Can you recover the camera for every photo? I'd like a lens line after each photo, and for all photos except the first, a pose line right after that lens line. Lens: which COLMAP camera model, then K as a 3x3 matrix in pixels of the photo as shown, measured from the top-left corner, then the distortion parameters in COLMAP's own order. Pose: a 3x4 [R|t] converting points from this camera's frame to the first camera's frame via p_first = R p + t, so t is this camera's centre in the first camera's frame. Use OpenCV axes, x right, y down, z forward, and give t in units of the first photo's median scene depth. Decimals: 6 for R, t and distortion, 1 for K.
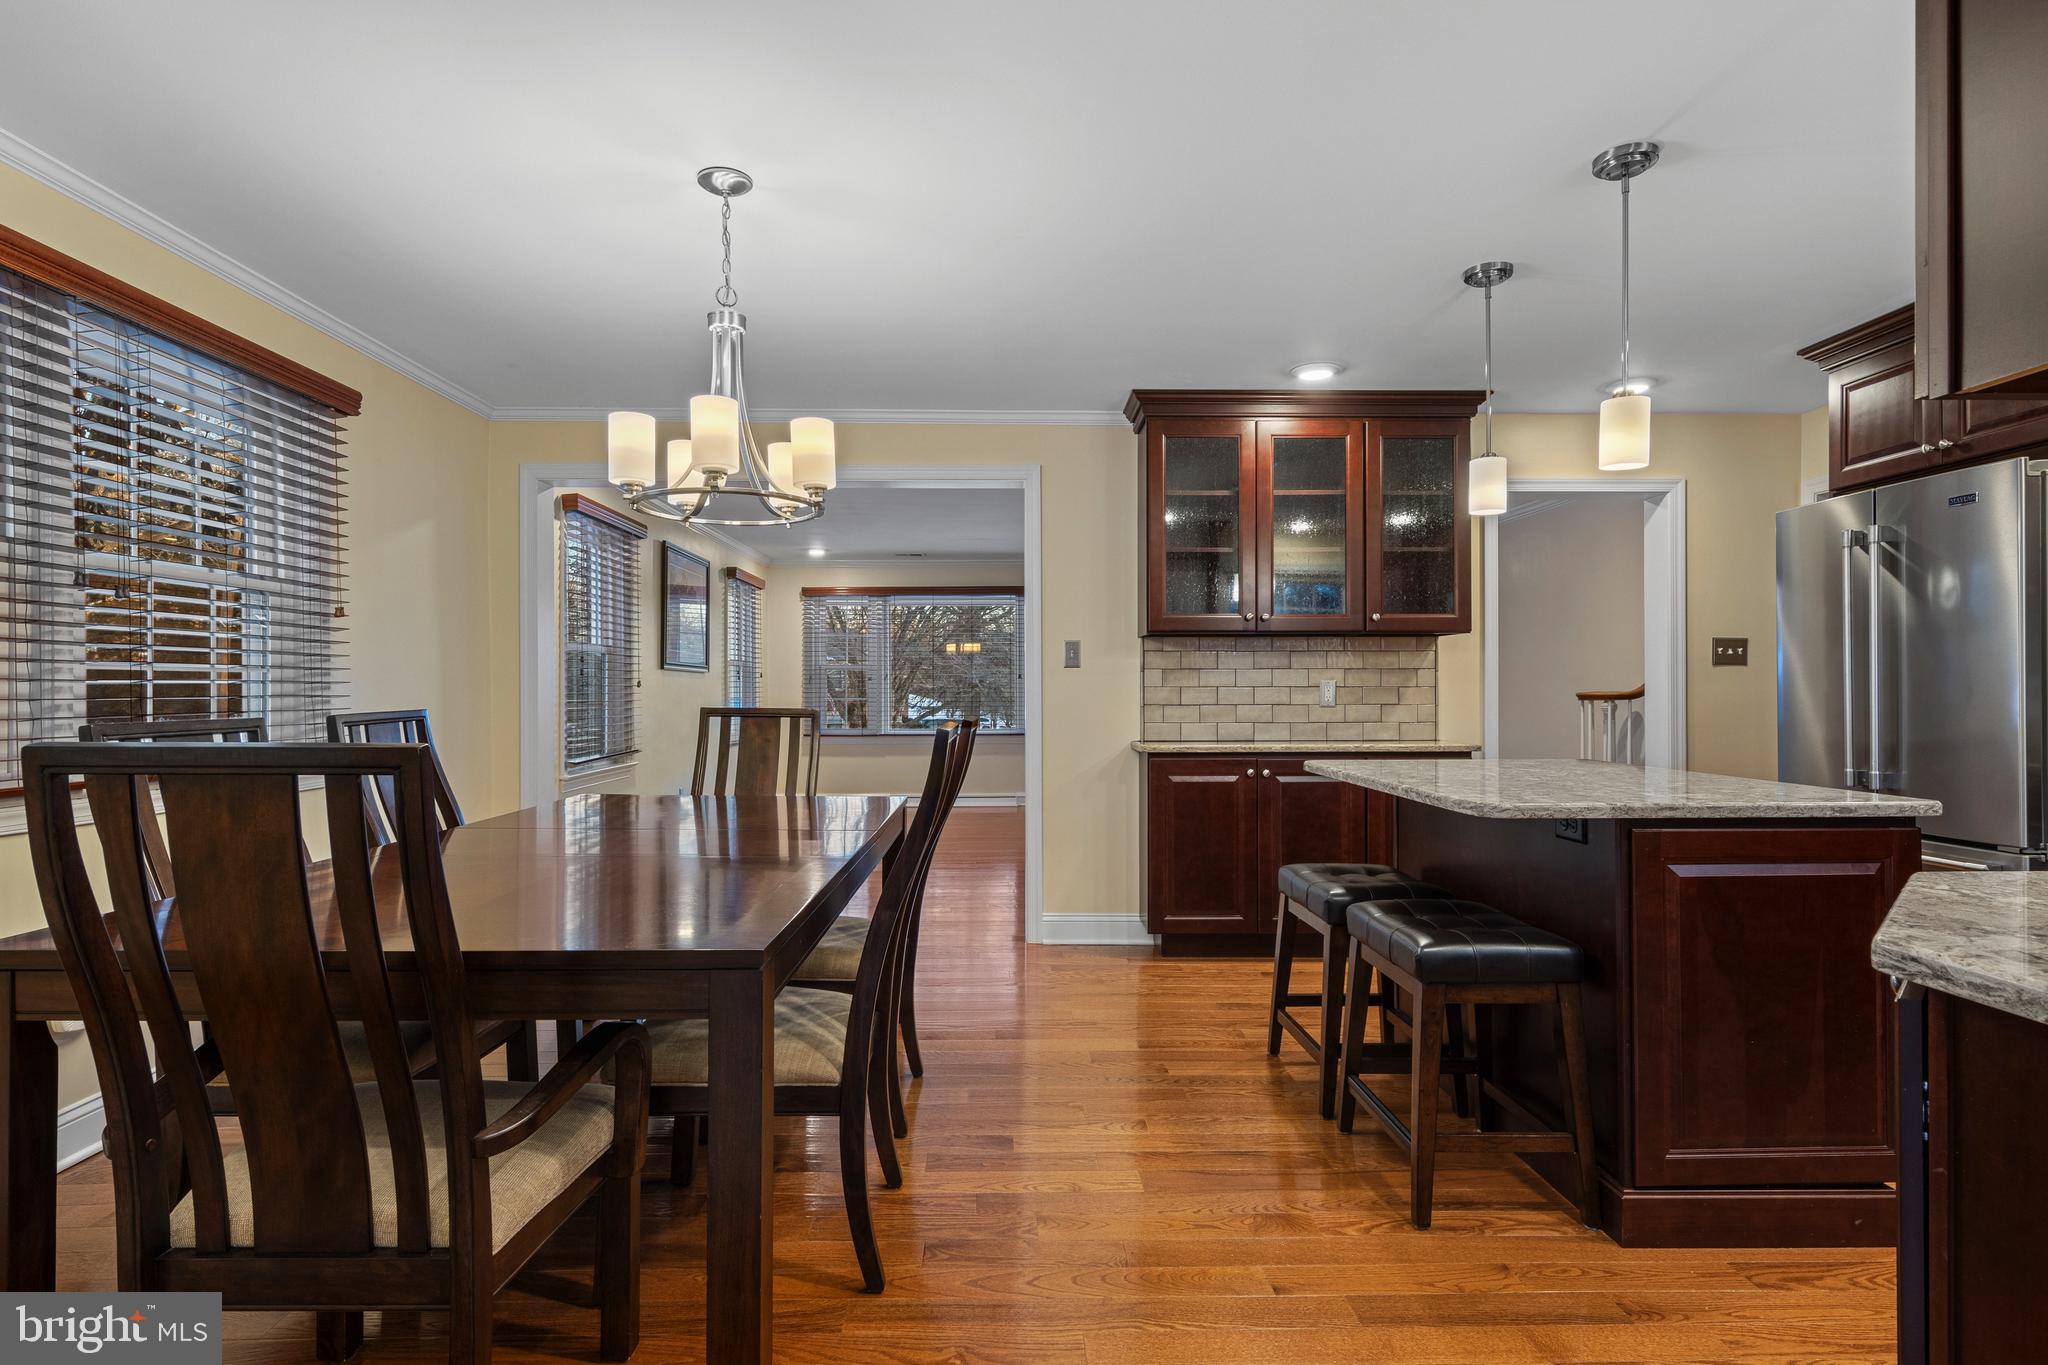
lens RADIAL K [[1041.4, 0, 1029.7], [0, 1041.4, 692.7], [0, 0, 1]] dist [0.011850, -0.004571]
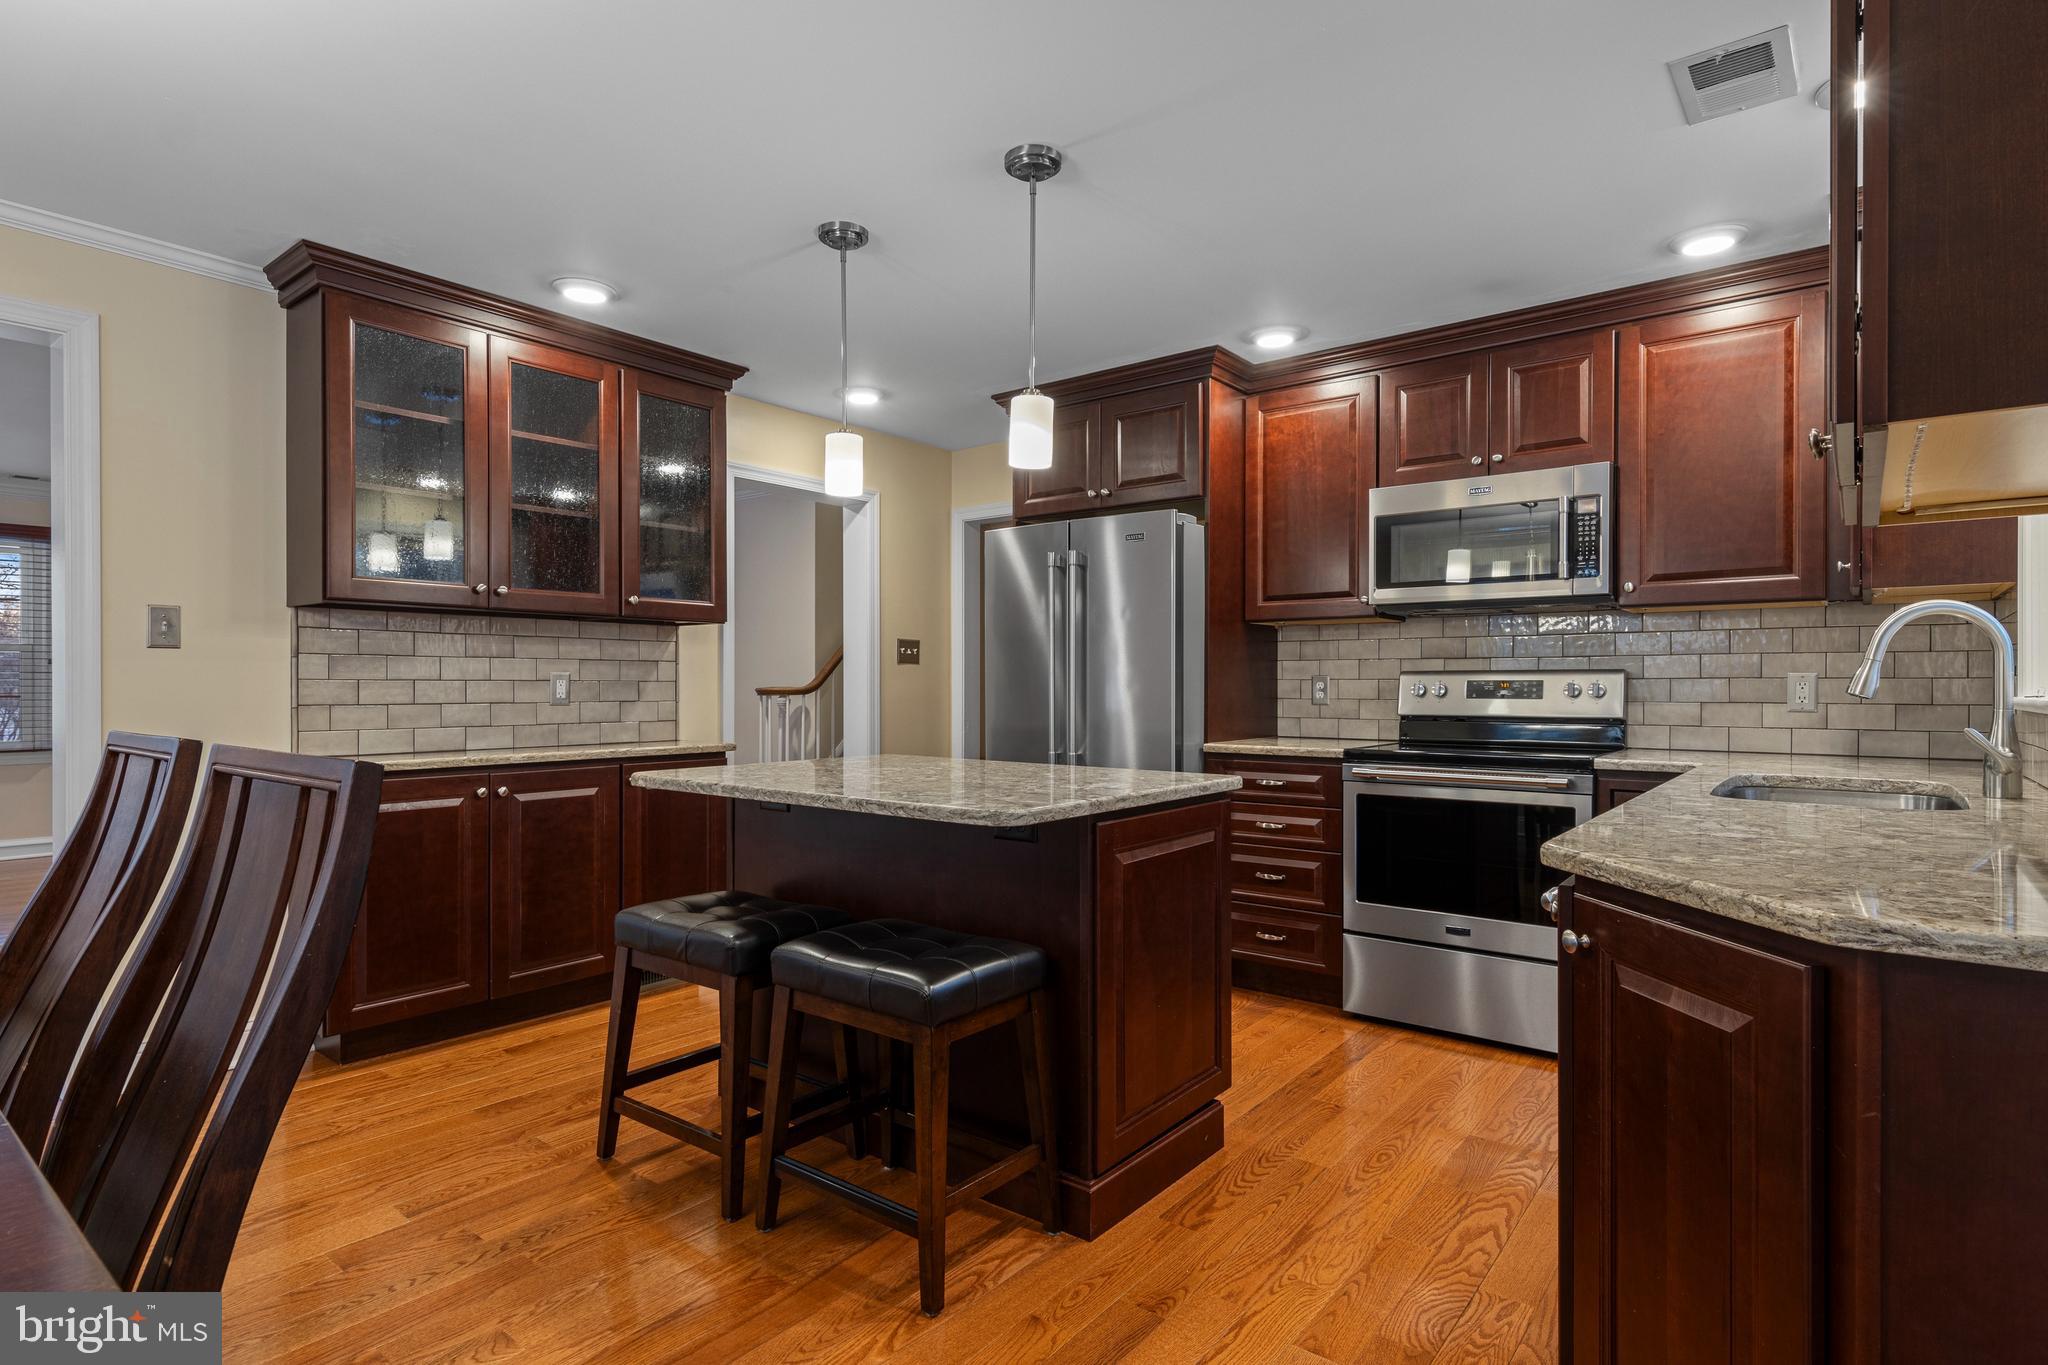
lens RADIAL K [[1041.4, 0, 1023.1], [0, 1041.4, 690.5], [0, 0, 1]] dist [0.011850, -0.004571]
pose [[0.643499, -0.001467, 0.765446, -0.119042], [-0.000508, 0.999997, 0.002344, -0.000034], [-0.765447, -0.001897, 0.643496, 0.202099]]
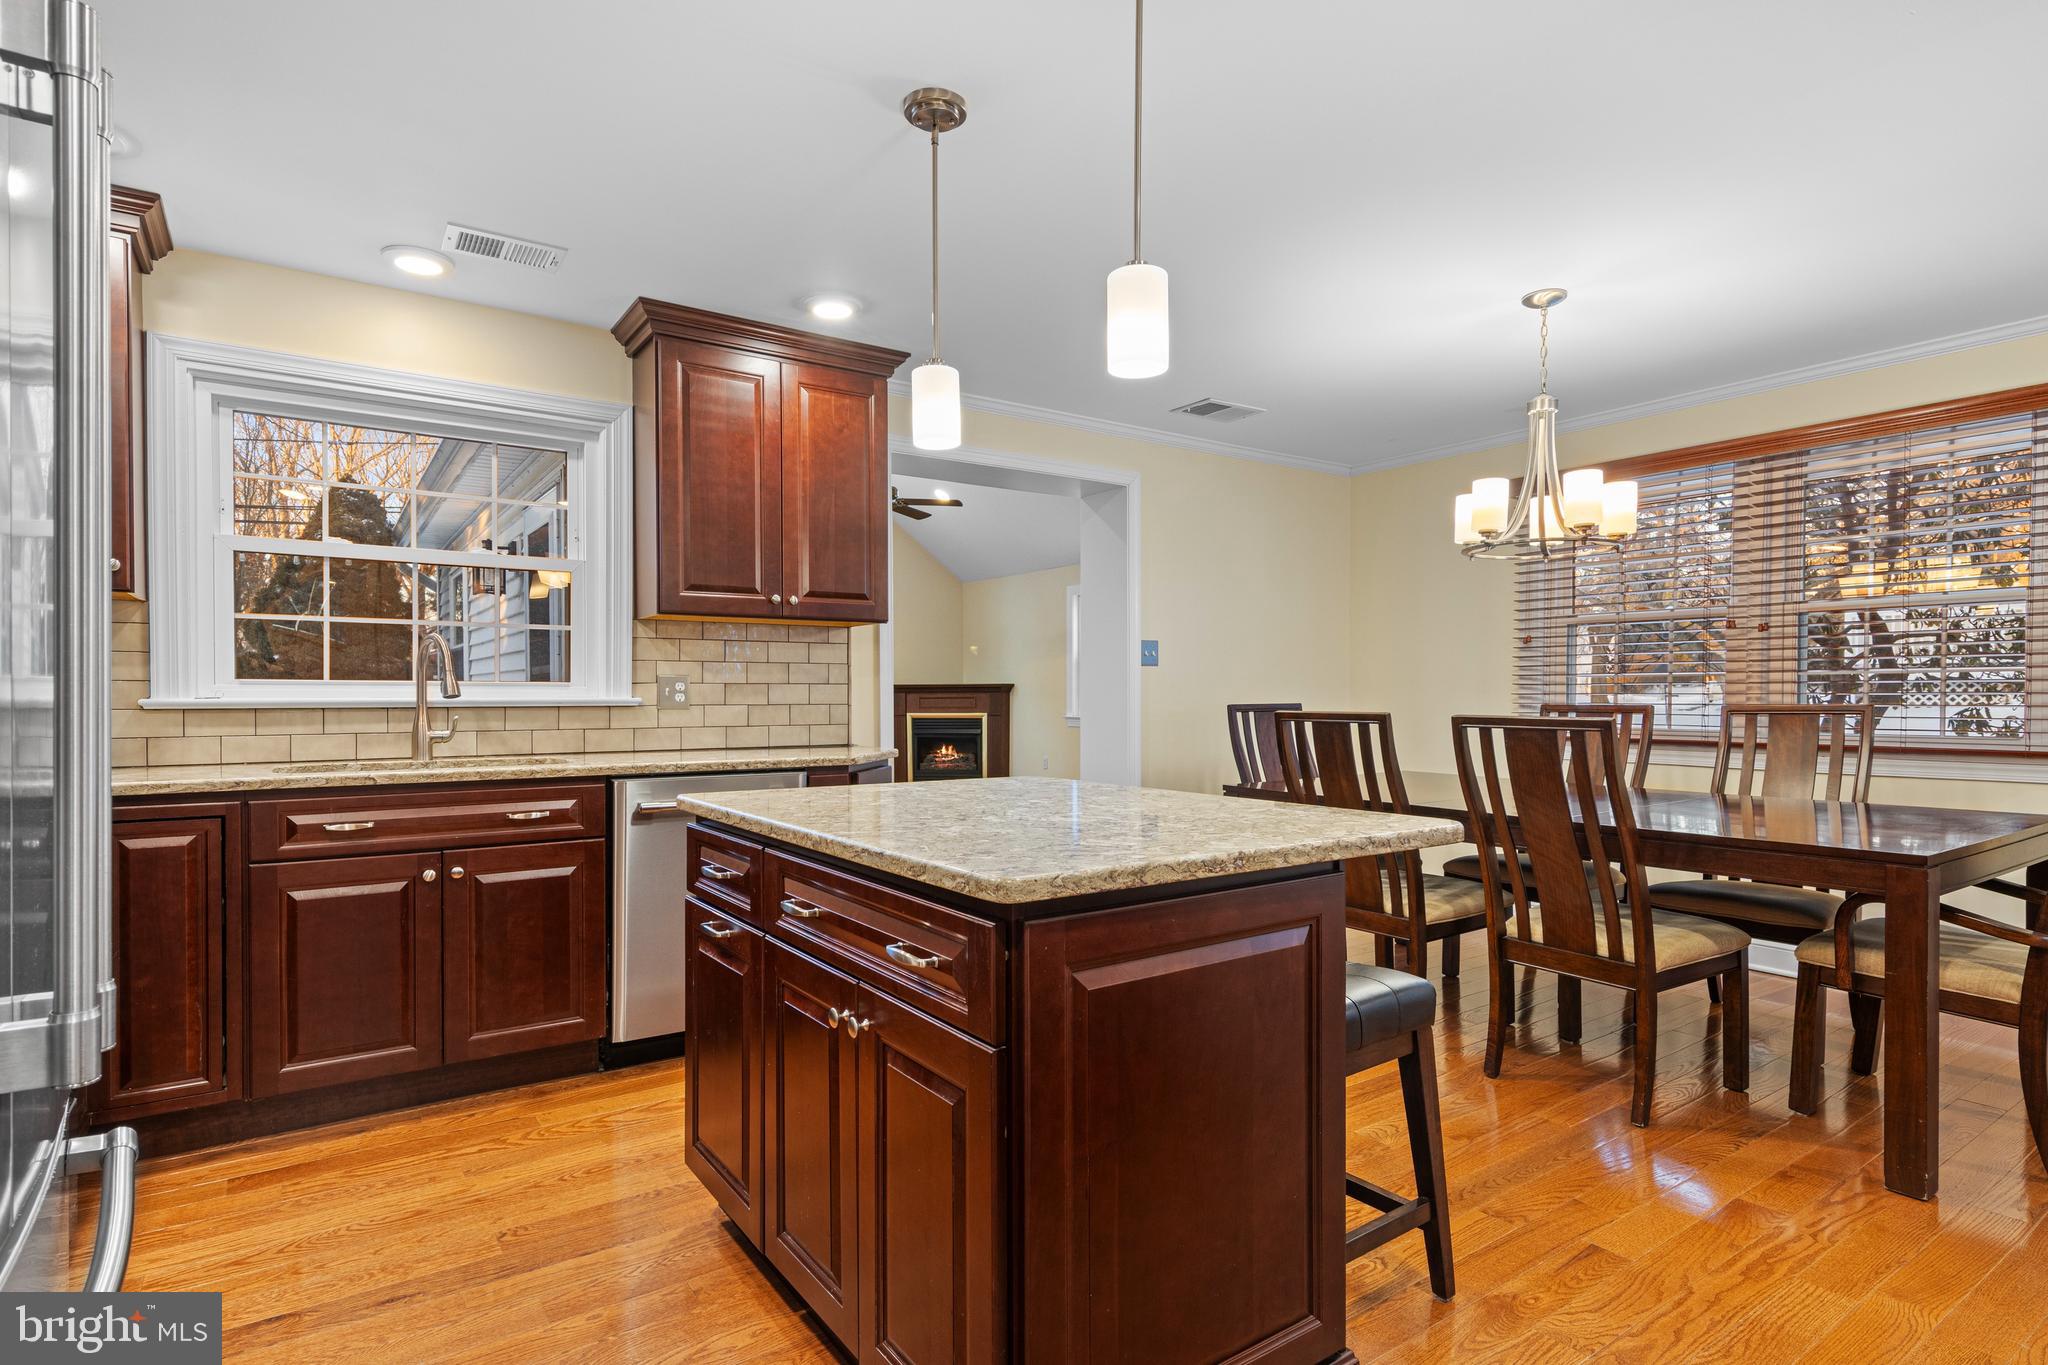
lens RADIAL K [[1041.4, 0, 1026.8], [0, 1041.4, 711.1], [0, 0, 1]] dist [0.011850, -0.004571]
pose [[-0.837617, 0.011336, -0.546141, 0.571975], [0.000827, 0.999810, 0.019483, -0.000283], [0.546258, 0.015868, -0.837467, 1.031803]]
